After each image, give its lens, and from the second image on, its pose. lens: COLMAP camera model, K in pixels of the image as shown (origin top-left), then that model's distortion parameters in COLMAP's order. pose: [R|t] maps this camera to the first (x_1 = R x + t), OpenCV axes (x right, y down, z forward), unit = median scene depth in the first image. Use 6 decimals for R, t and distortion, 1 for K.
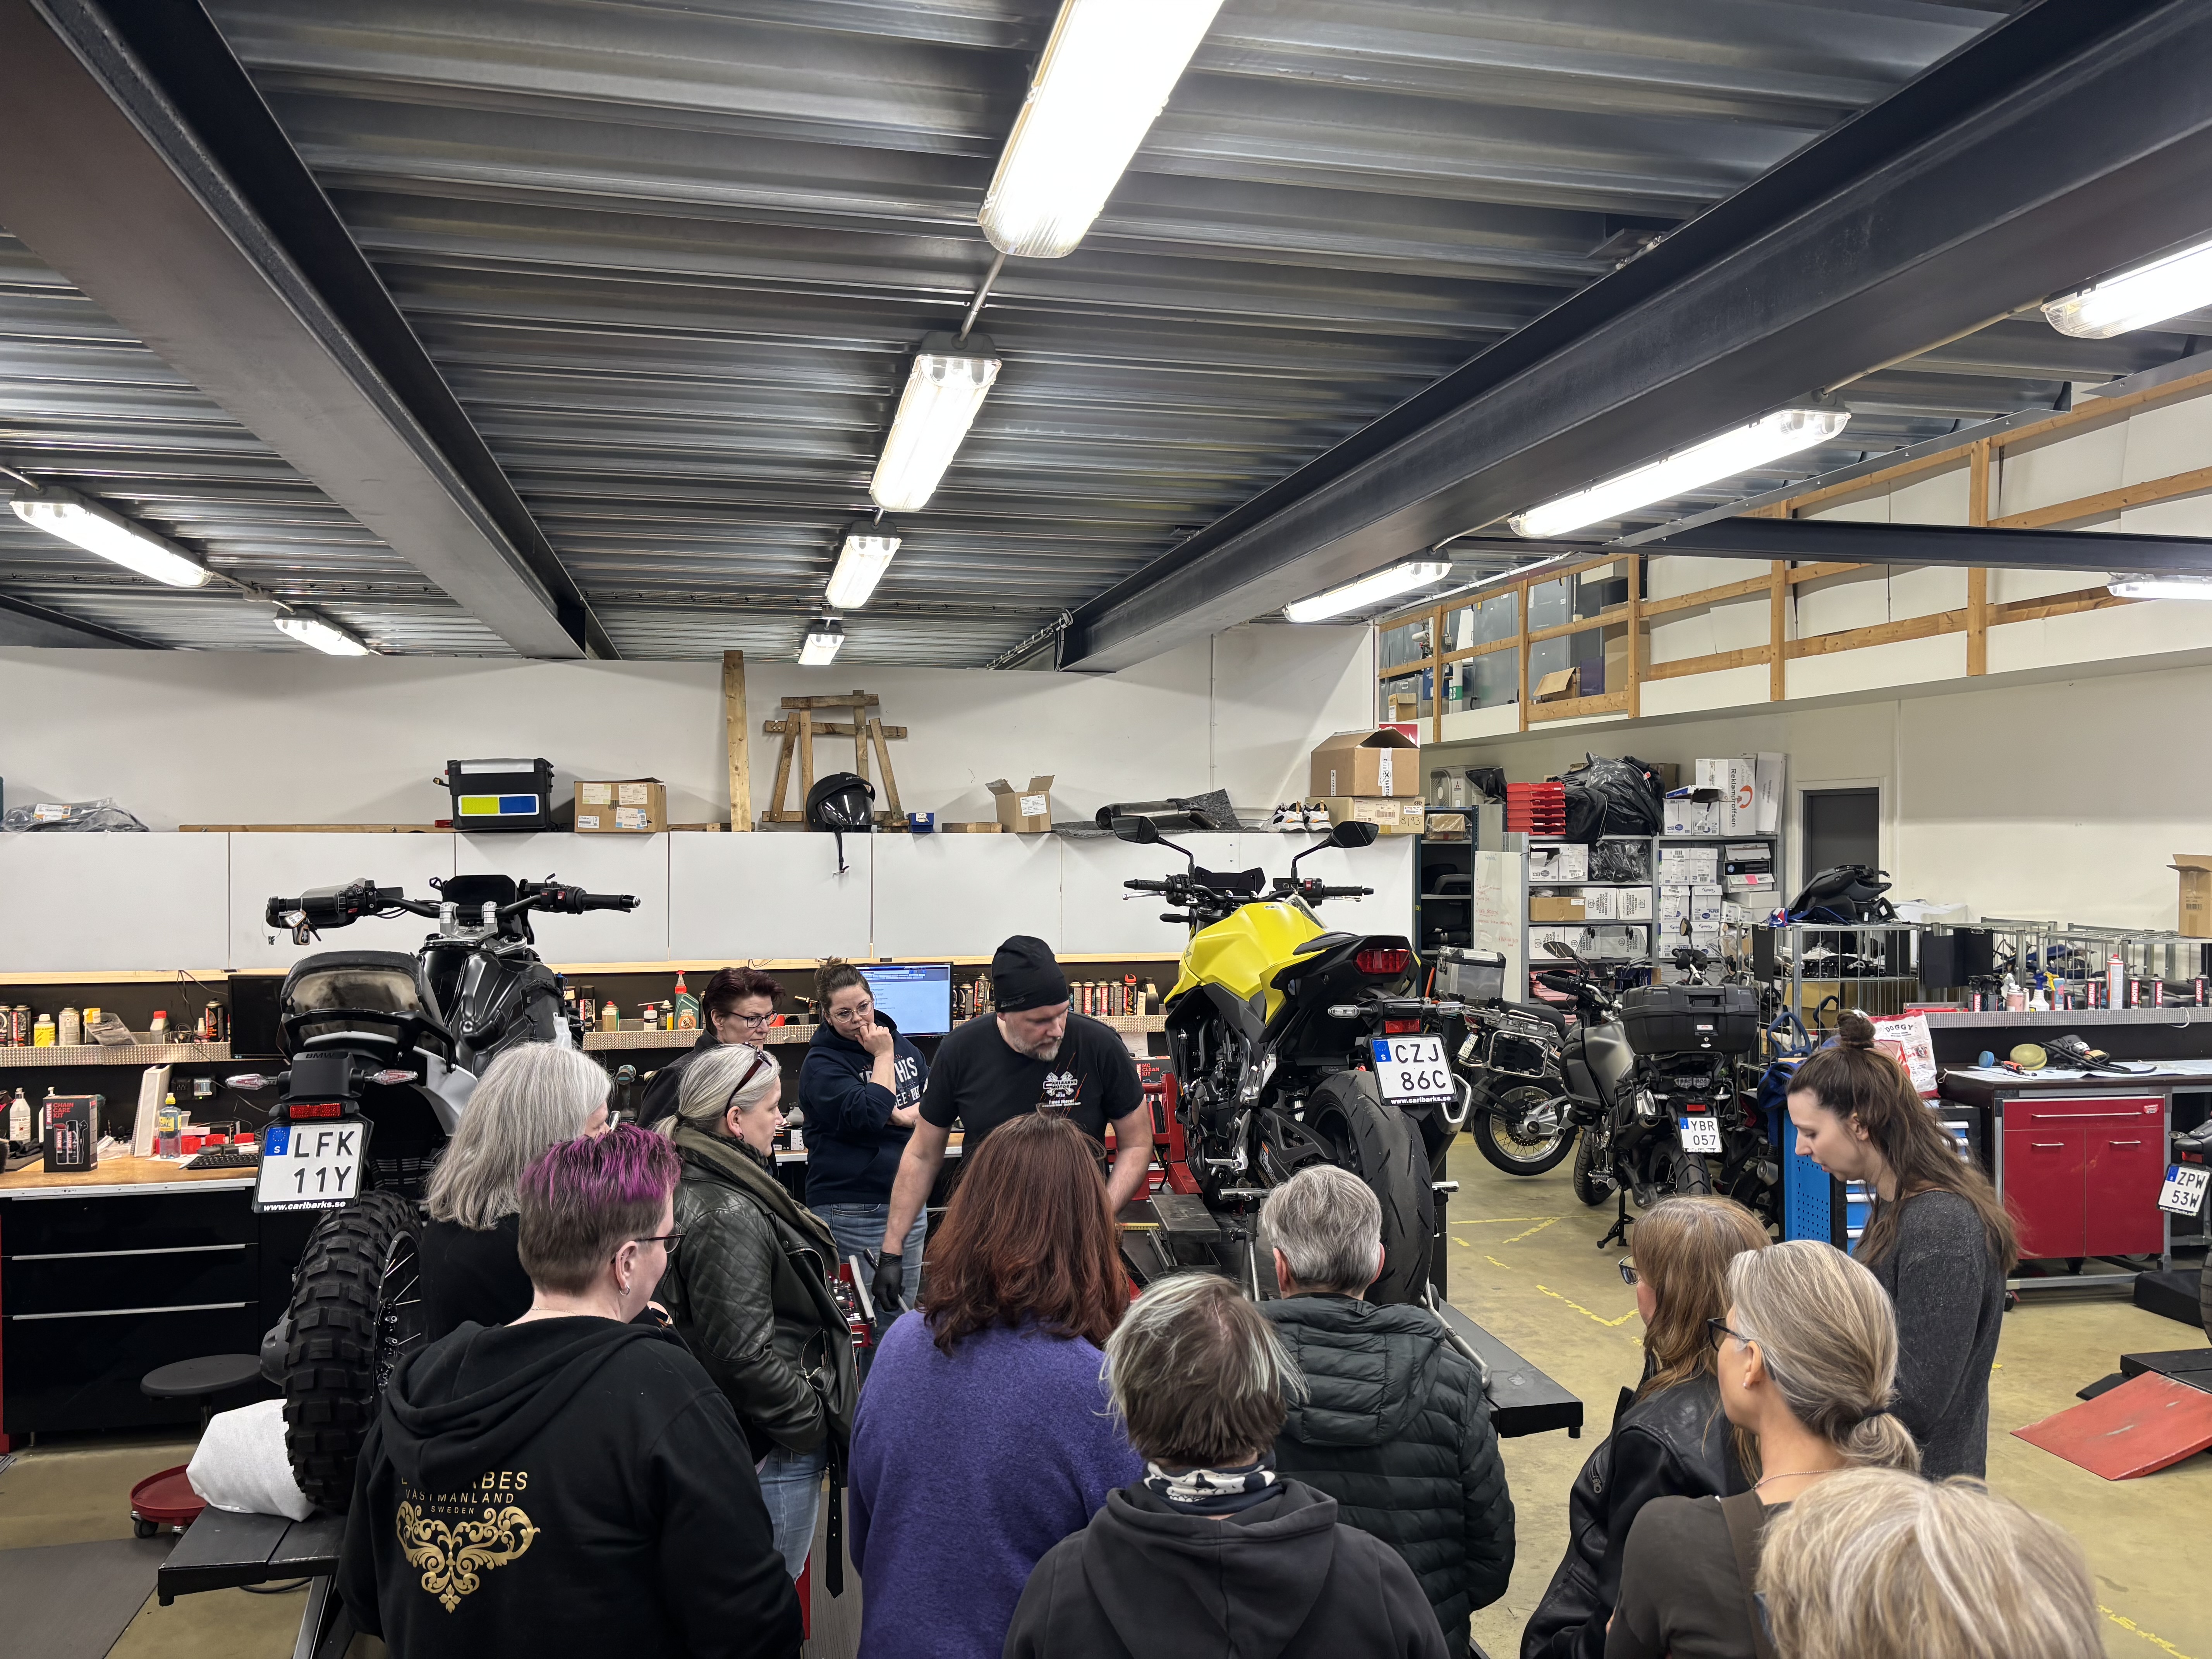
lens RADIAL K [[1707.6, 0, 1106.0], [0, 1707.6, 829.5], [0, 0, 1]] dist [-0.001539, -0.000196]
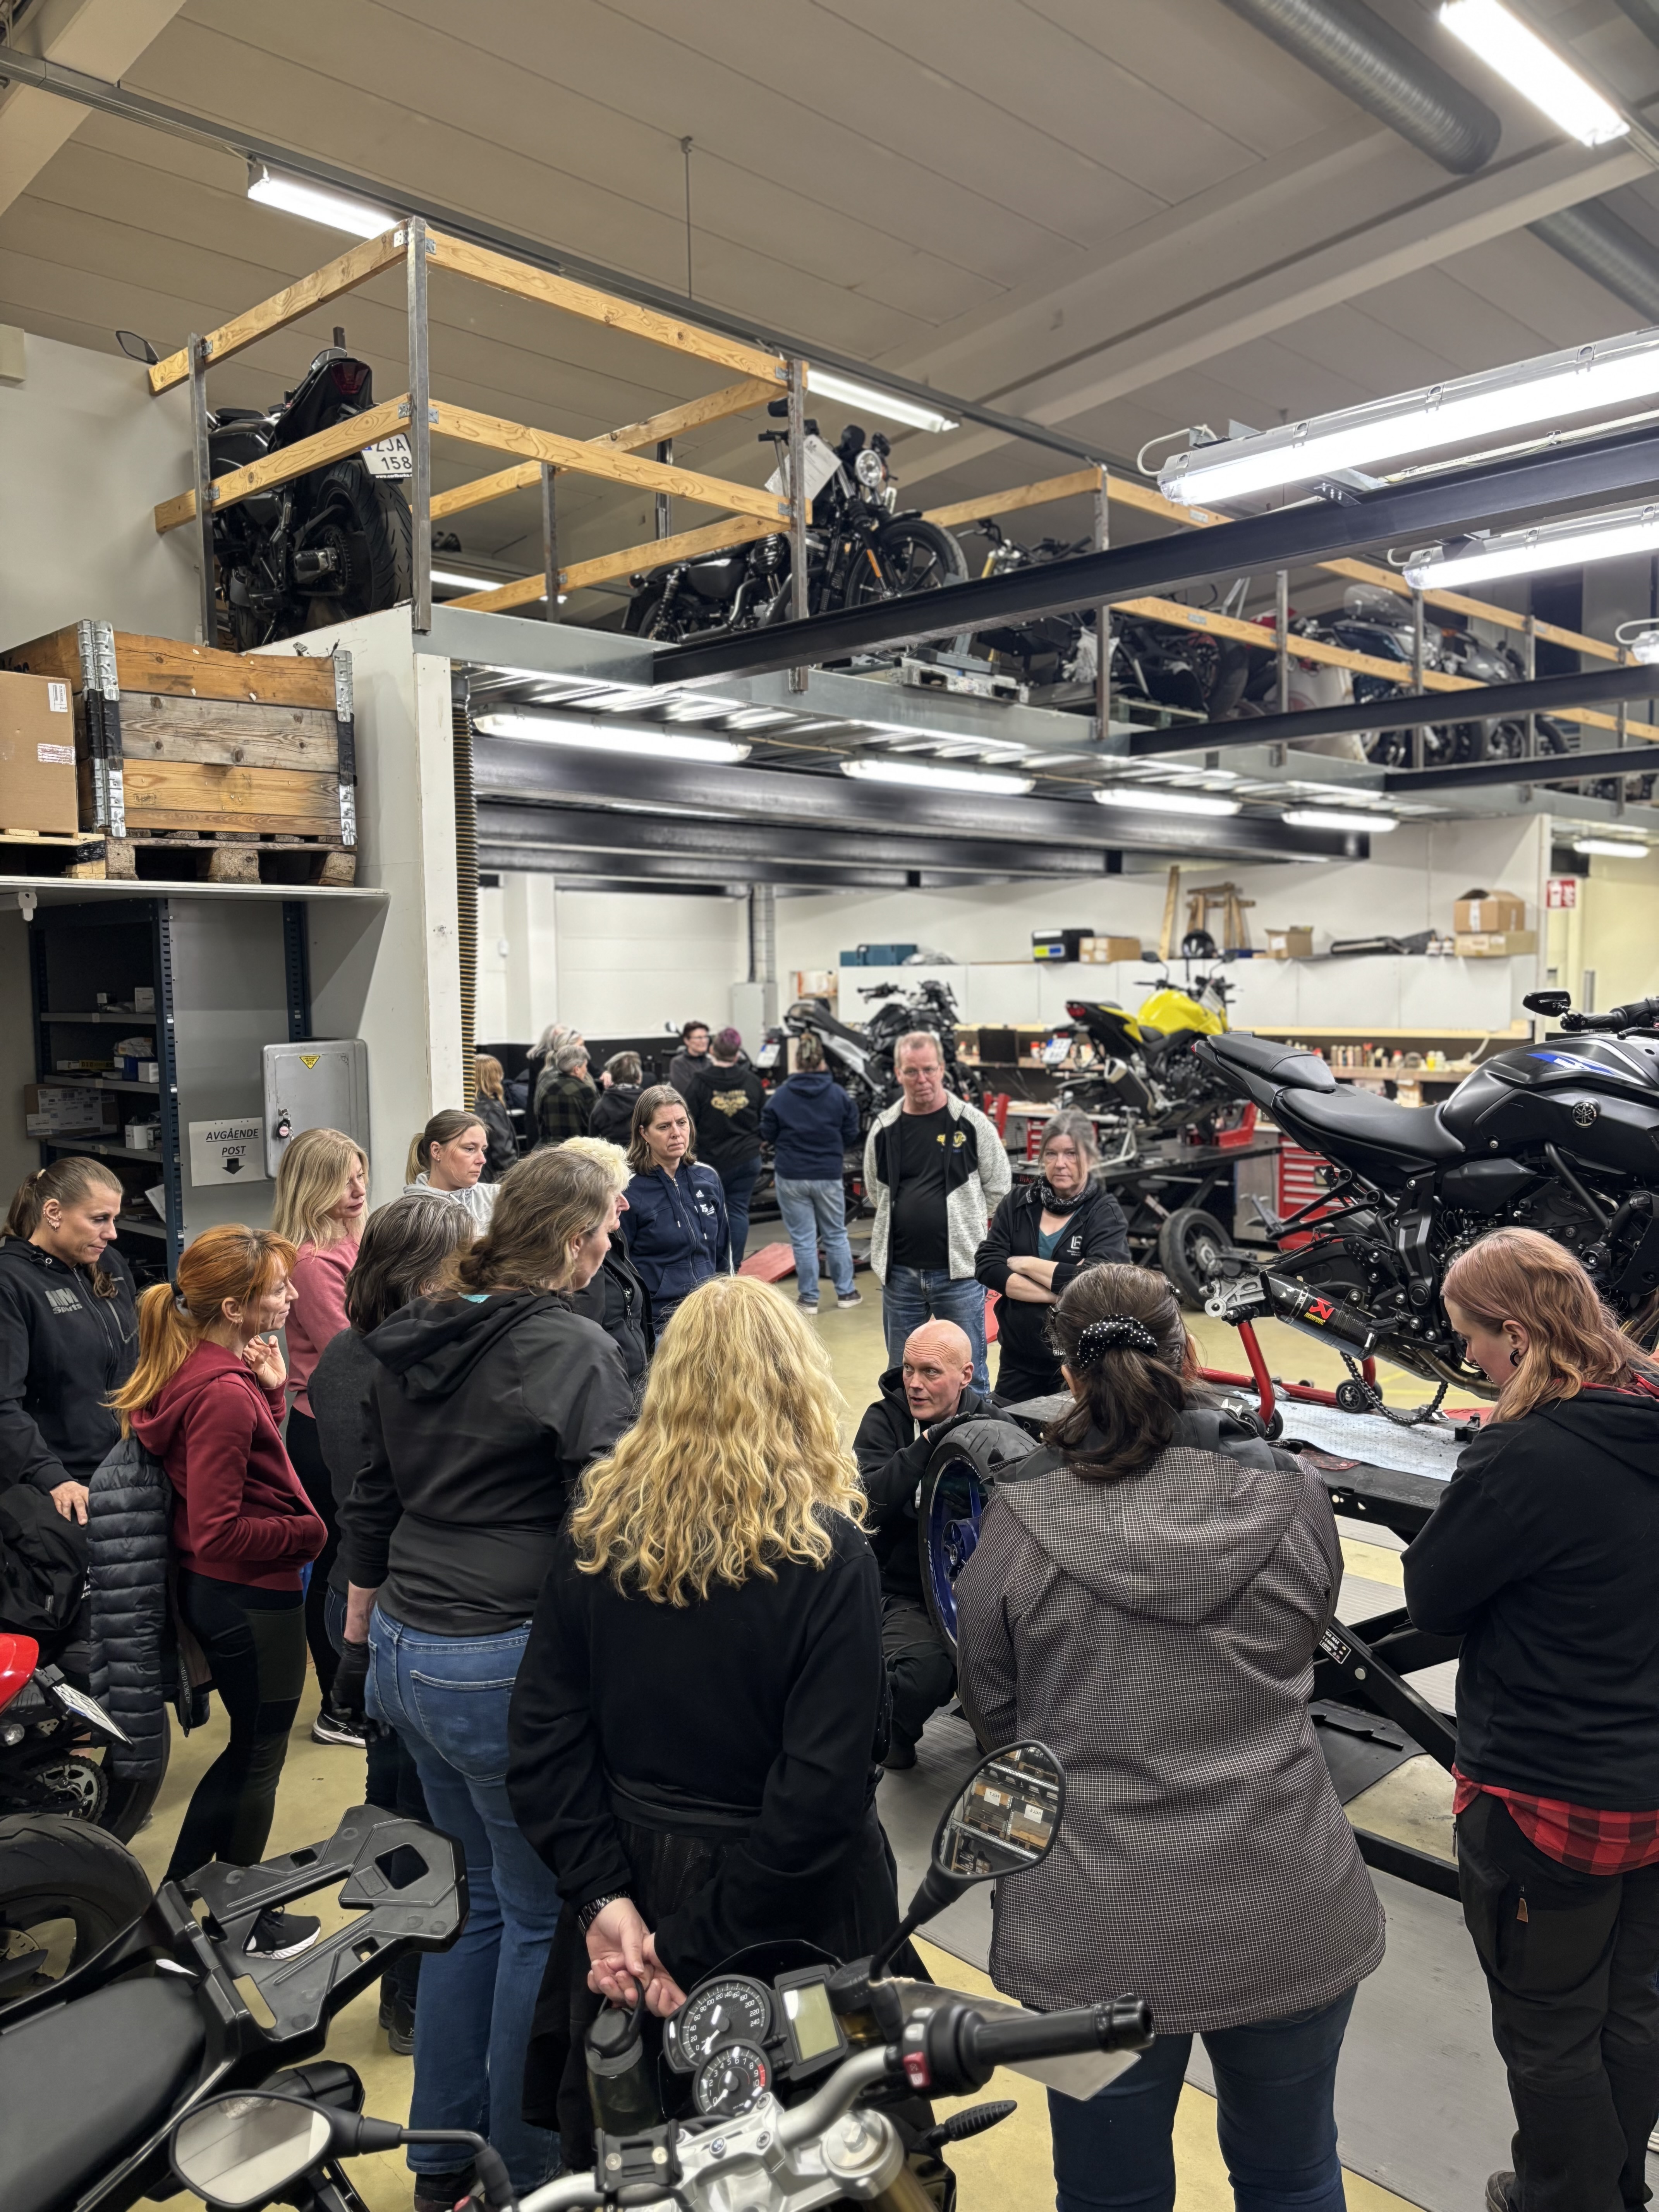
lens RADIAL K [[1707.6, 0, 829.5], [0, 1707.6, 1106.0], [0, 0, 1]] dist [-0.001539, -0.000196]
pose [[0.544628, 0.053853, -0.836947, 1.153897], [0.017806, 0.996969, 0.075737, 0.011106], [0.838489, -0.056151, 0.542018, -0.354853]]
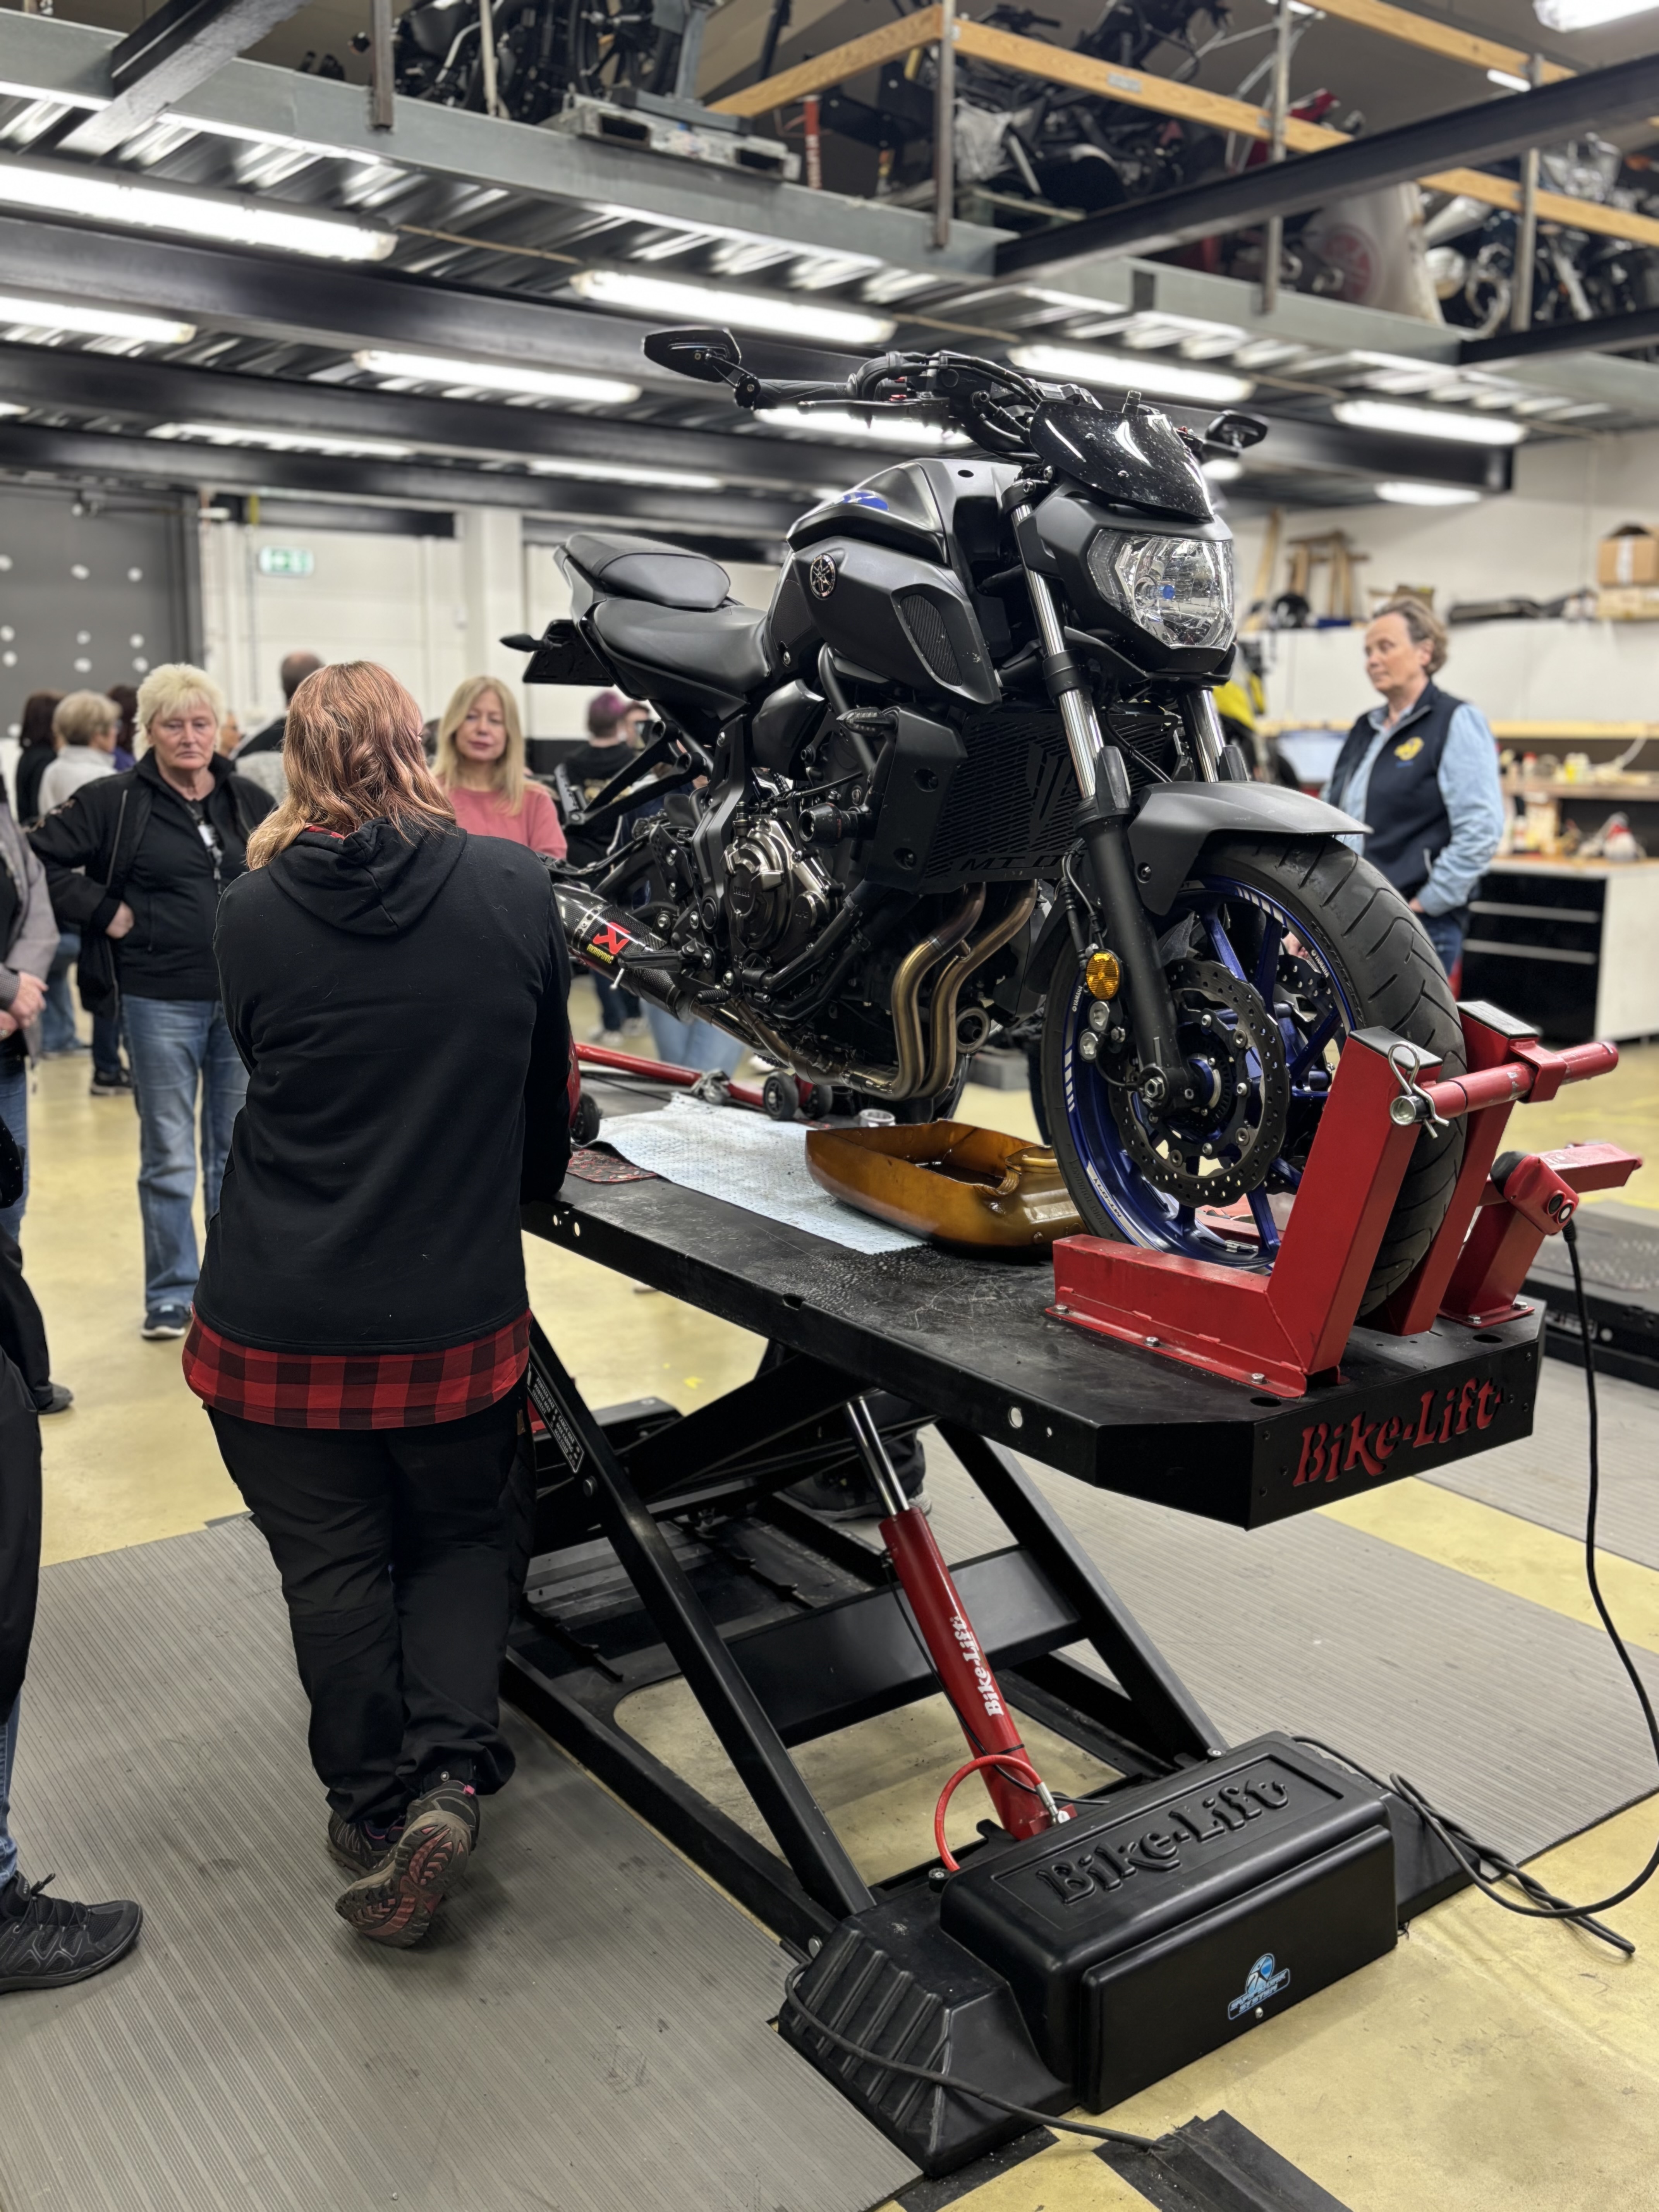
lens RADIAL K [[1923.8, 0, 826.4], [0, 1923.8, 1067.7], [0, 0, 1]] dist [0.029838, 0.004058]
pose [[0.400967, 0.165446, -0.901029, 1.167762], [-0.013914, 0.984543, 0.174589, 0.080672], [0.915987, -0.057468, 0.397072, -0.027652]]
